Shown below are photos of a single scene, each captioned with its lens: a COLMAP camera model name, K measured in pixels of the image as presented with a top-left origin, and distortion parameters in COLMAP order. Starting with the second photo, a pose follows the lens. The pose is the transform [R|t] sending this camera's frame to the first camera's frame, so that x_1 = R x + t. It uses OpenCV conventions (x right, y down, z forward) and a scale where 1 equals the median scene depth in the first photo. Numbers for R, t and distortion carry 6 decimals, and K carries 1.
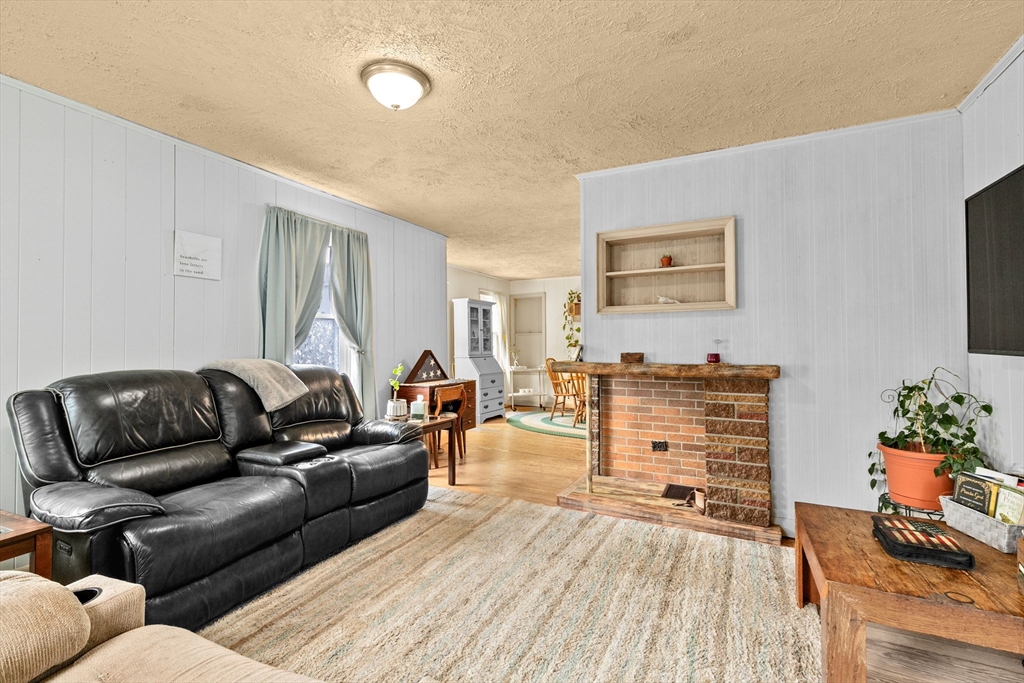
lens RADIAL K [[461.6, 0, 509.3], [0, 461.6, 341.0], [0, 0, 1]] dist [0.010504, -0.000250]
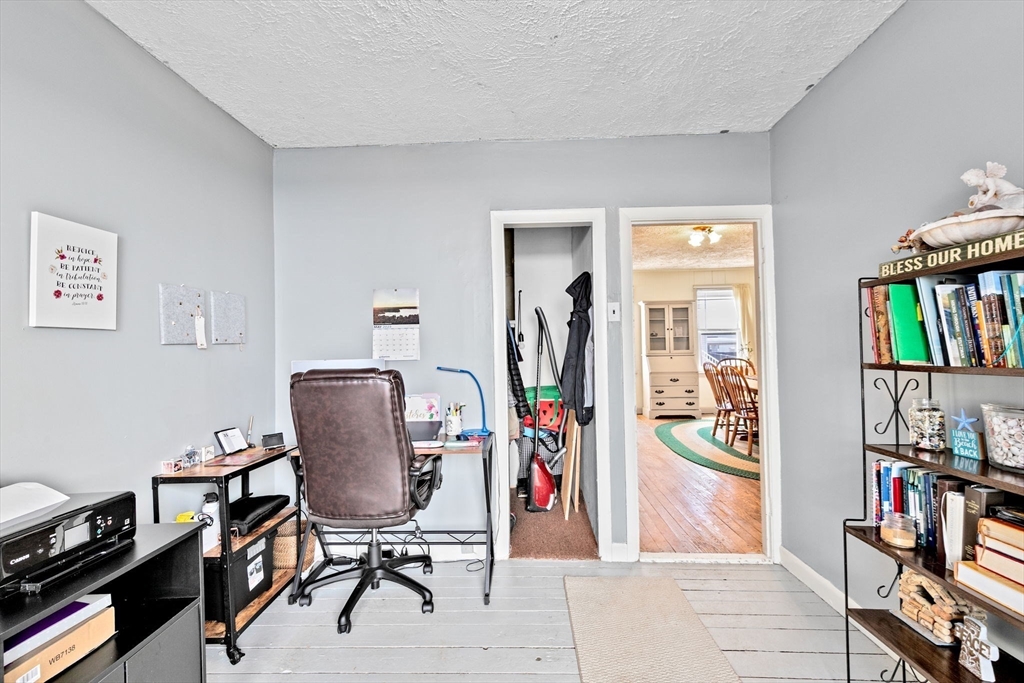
lens RADIAL K [[461.6, 0, 509.3], [0, 461.6, 341.0], [0, 0, 1]] dist [0.010504, -0.000250]
pose [[0.403790, -0.009230, -0.914805, 0.738030], [0.025880, 0.999664, 0.001337, -0.008436], [0.914485, -0.024215, 0.403894, 0.267050]]
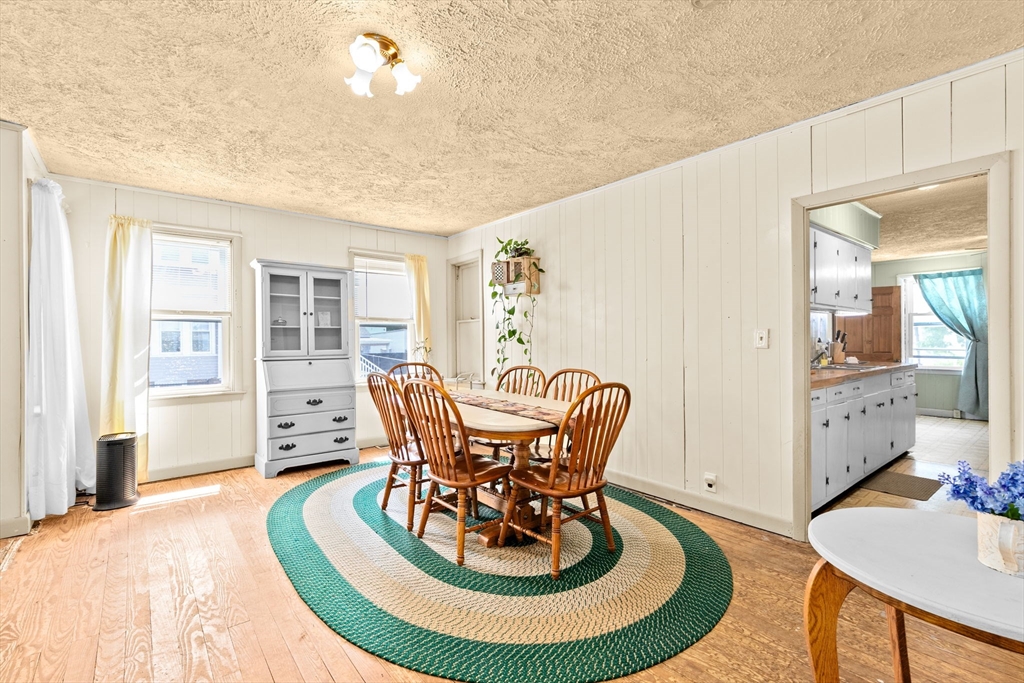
lens RADIAL K [[461.6, 0, 509.3], [0, 461.6, 341.0], [0, 0, 1]] dist [0.010504, -0.000250]
pose [[0.908462, -0.002174, -0.417962, 0.424558], [0.007011, 0.999925, 0.010038, 0.007098], [0.417909, -0.012049, 0.908409, 0.578001]]
